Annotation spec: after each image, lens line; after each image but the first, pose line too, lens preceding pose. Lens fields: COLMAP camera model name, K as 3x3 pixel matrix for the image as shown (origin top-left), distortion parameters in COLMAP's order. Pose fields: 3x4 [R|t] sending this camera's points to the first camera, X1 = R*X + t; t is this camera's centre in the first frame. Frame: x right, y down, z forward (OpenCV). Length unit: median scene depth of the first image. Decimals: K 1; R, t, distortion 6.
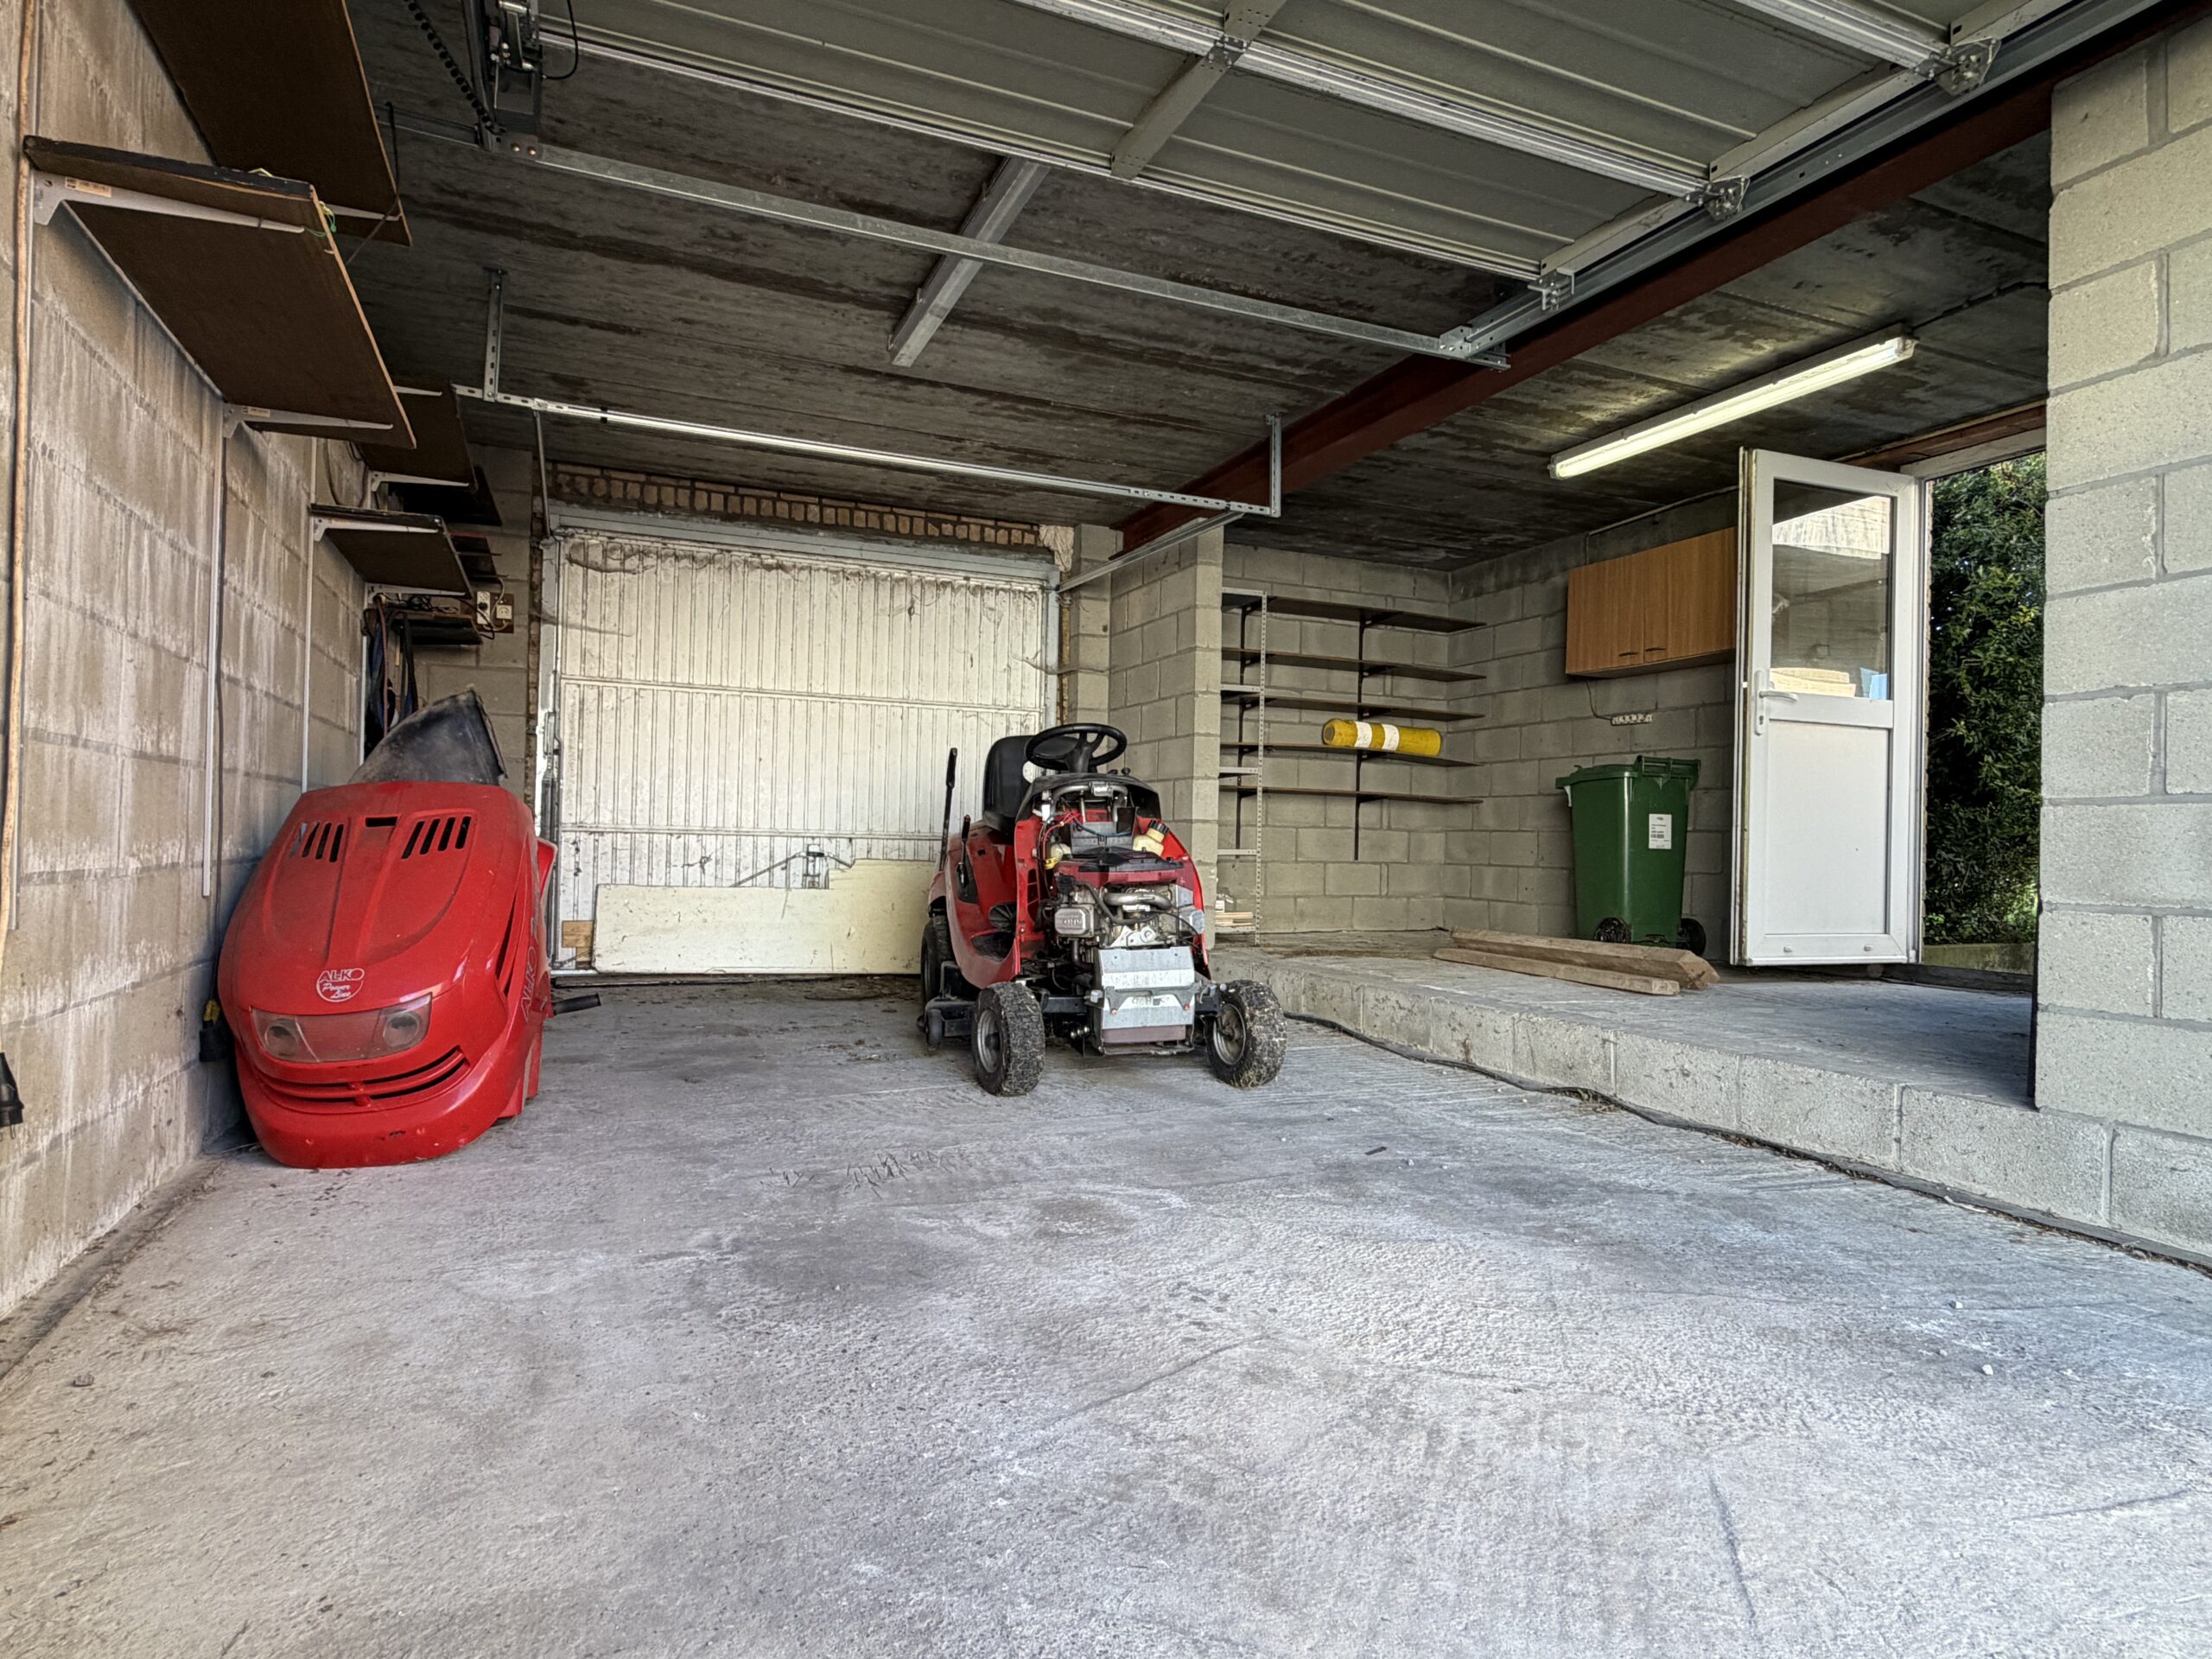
lens RADIAL K [[1222.6, 0, 1099.7], [0, 1222.6, 823.3], [0, 0, 1]] dist [0.000577, 0.002022]
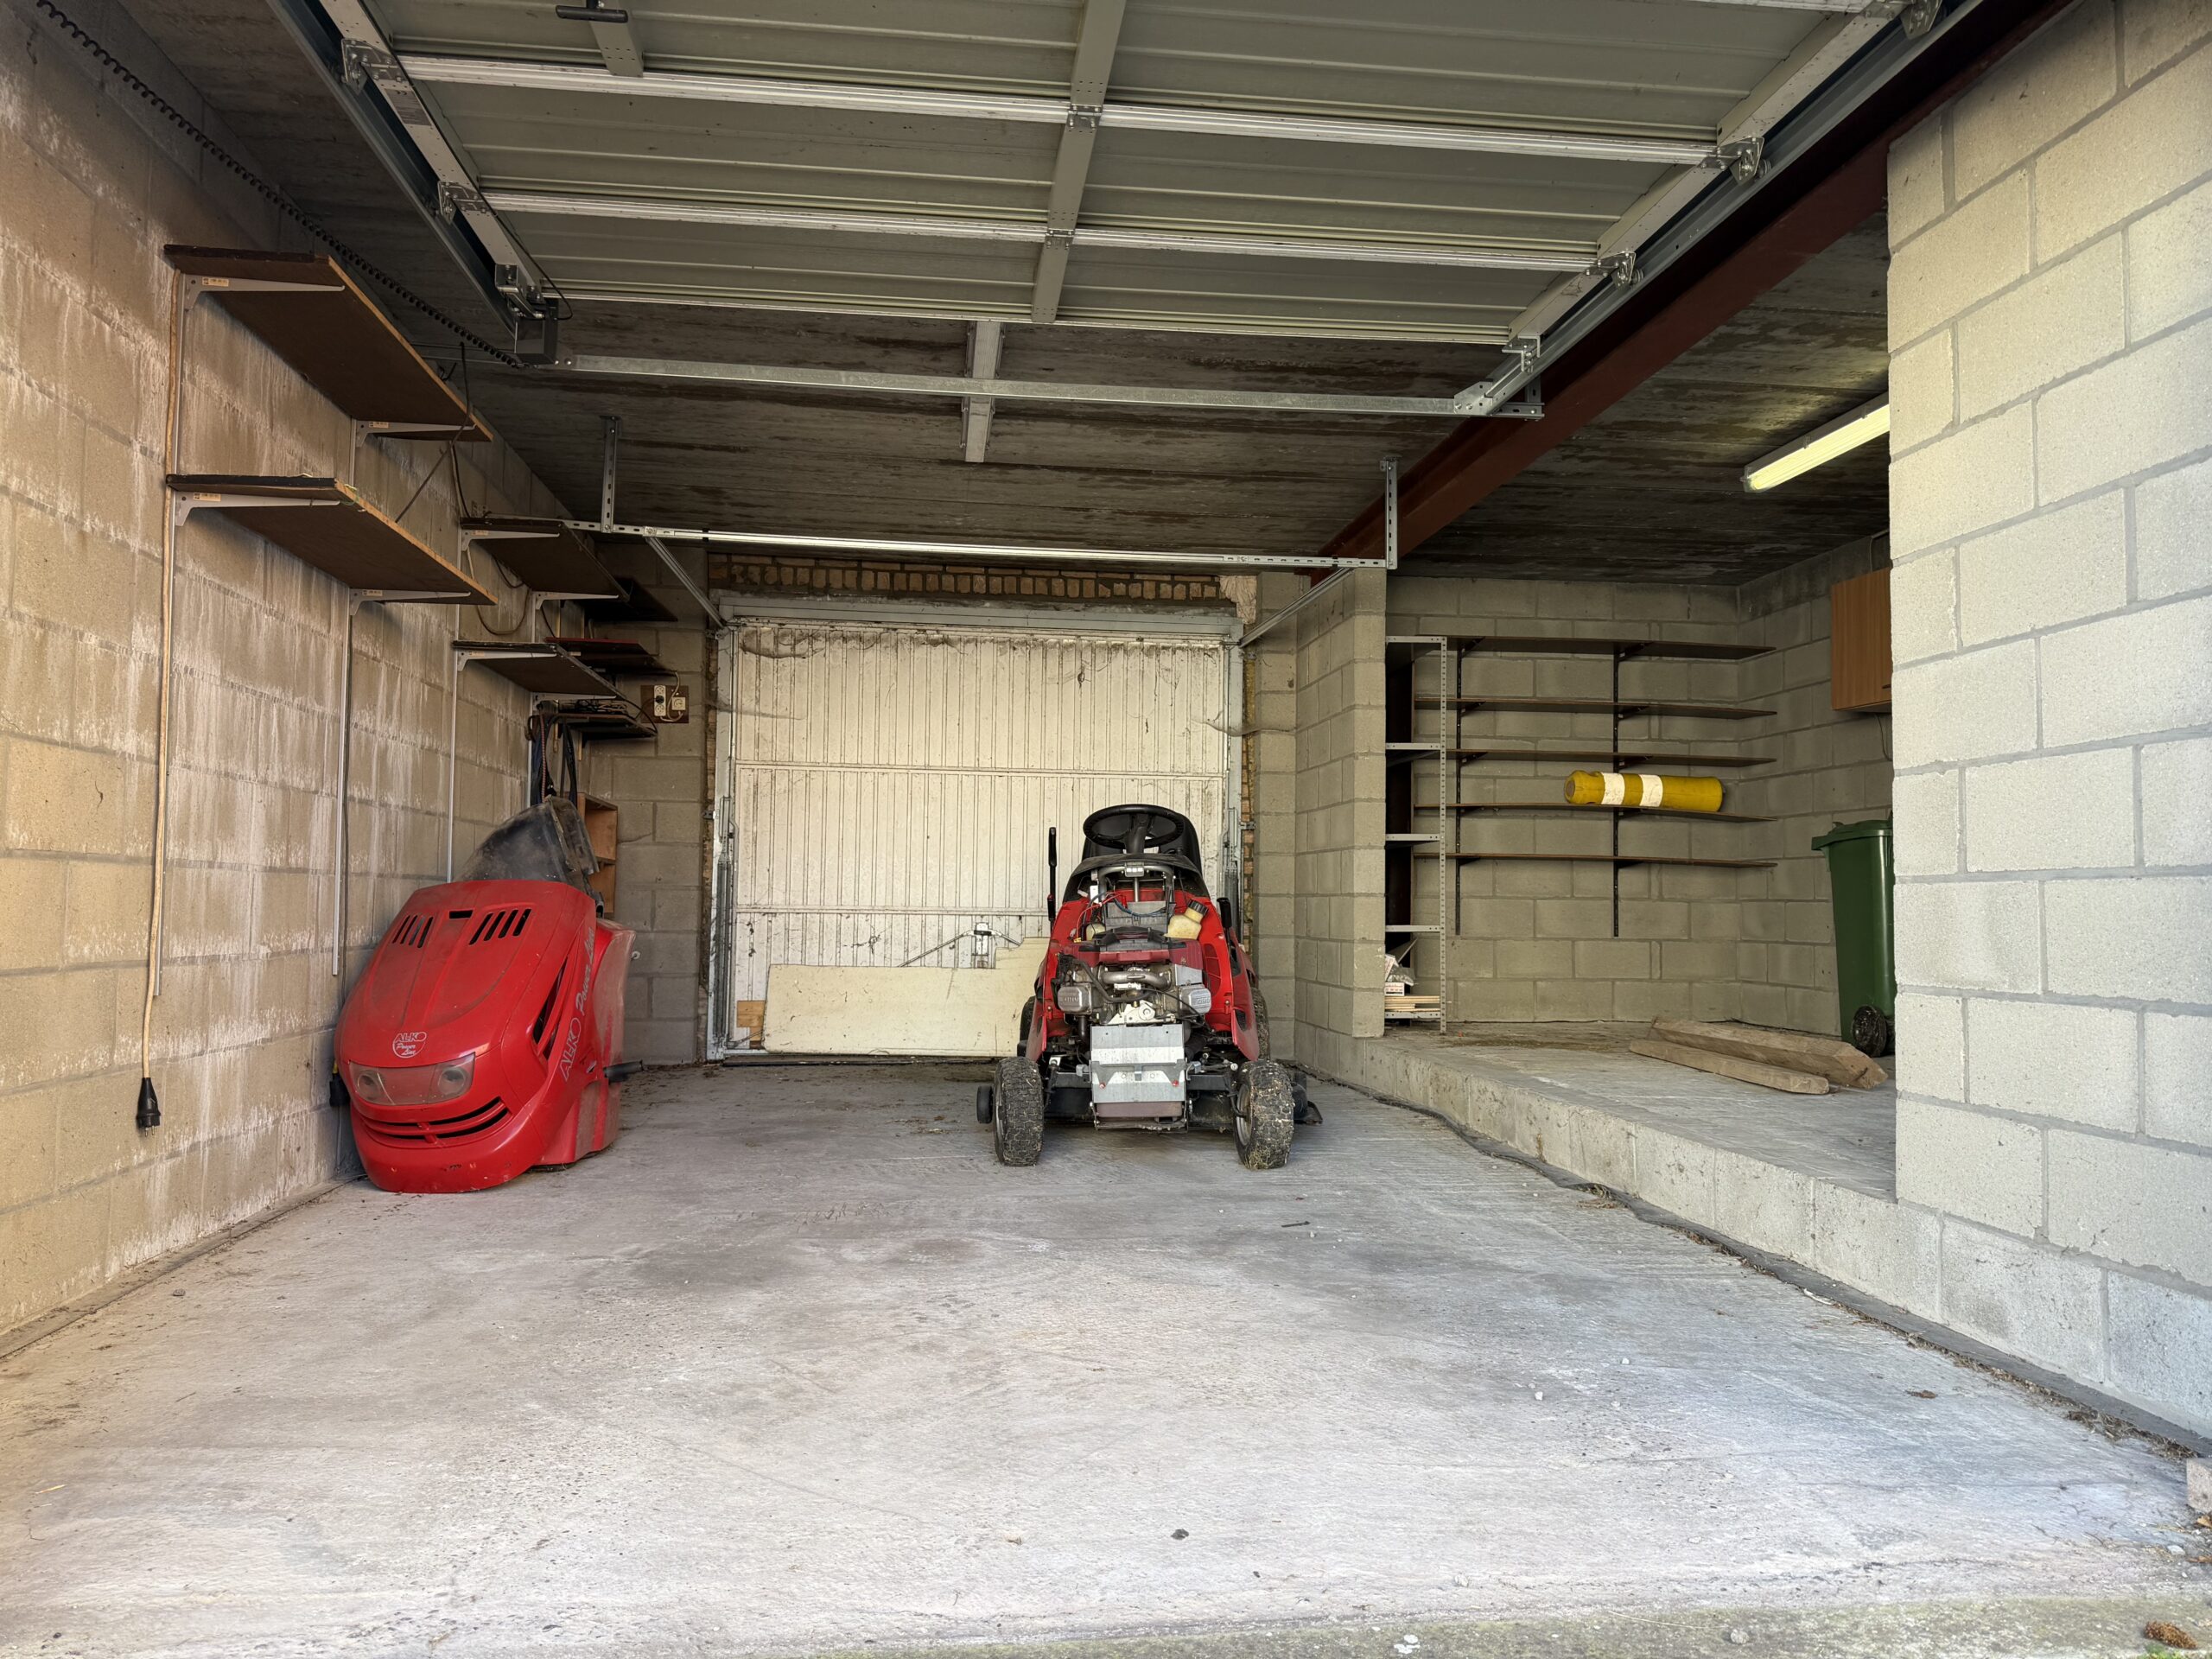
lens RADIAL K [[1554.8, 0, 1150.4], [0, 1554.8, 823.8], [0, 0, 1]] dist [0.137029, -0.232726]
pose [[0.960917, -0.024712, -0.275732, 0.411867], [0.013522, 0.999009, -0.042408, -0.012079], [0.276506, 0.037022, 0.960299, -0.268580]]
